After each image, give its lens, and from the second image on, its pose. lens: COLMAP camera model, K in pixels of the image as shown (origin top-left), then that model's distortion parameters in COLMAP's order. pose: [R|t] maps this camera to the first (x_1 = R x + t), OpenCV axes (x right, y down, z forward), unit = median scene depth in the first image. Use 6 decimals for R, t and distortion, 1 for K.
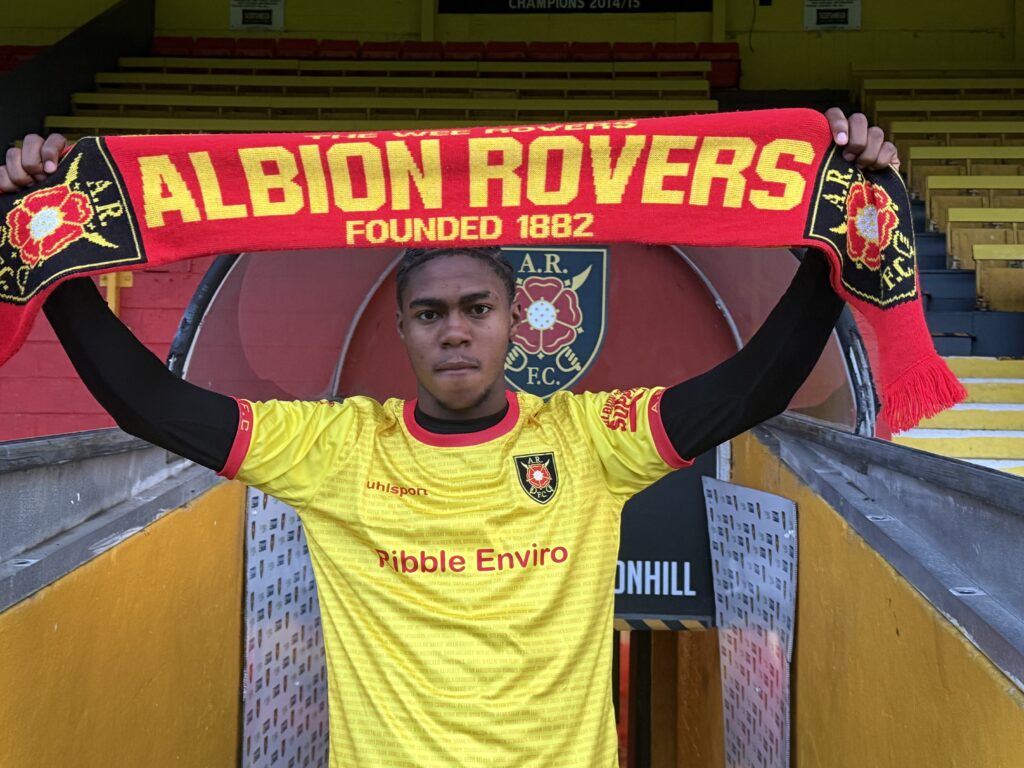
lens RADIAL K [[1347.0, 0, 499.0], [0, 1347.0, 382.4], [0, 0, 1]] dist [0.114784, 0.000000]
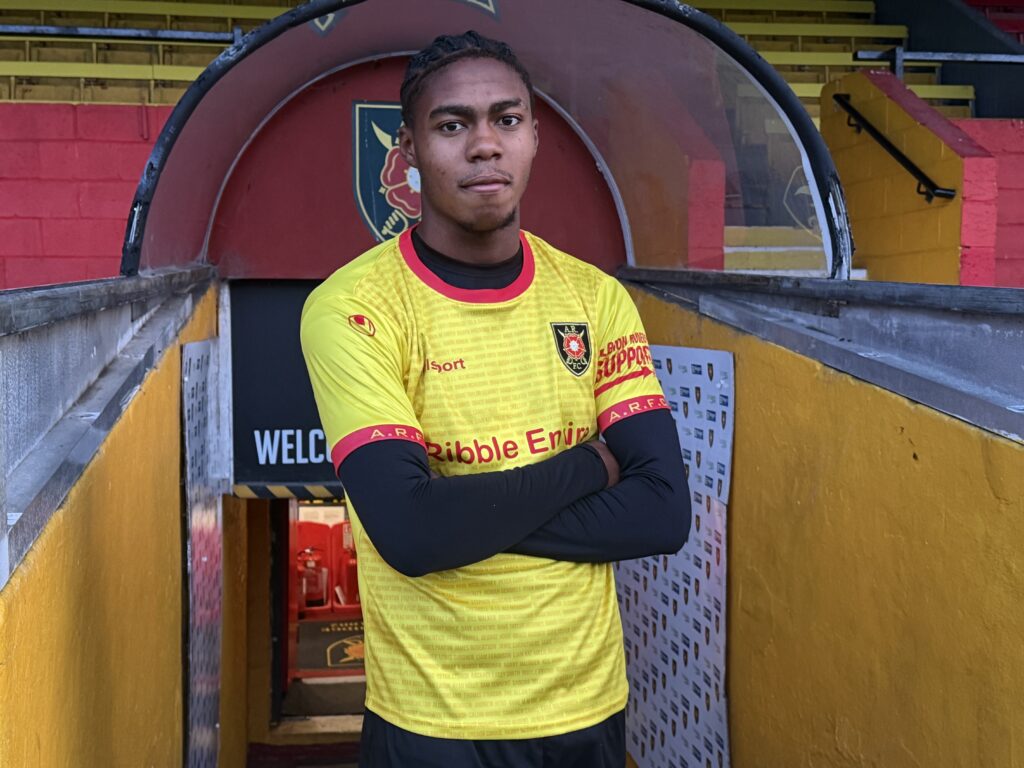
lens RADIAL K [[1359.8, 0, 503.5], [0, 1359.8, 403.5], [0, 0, 1]] dist [0.110388, 0.000000]
pose [[0.978536, -0.033534, 0.203332, -0.116256], [0.013558, 0.995010, 0.098850, 0.015878], [-0.205632, -0.093971, 0.974107, 0.016005]]
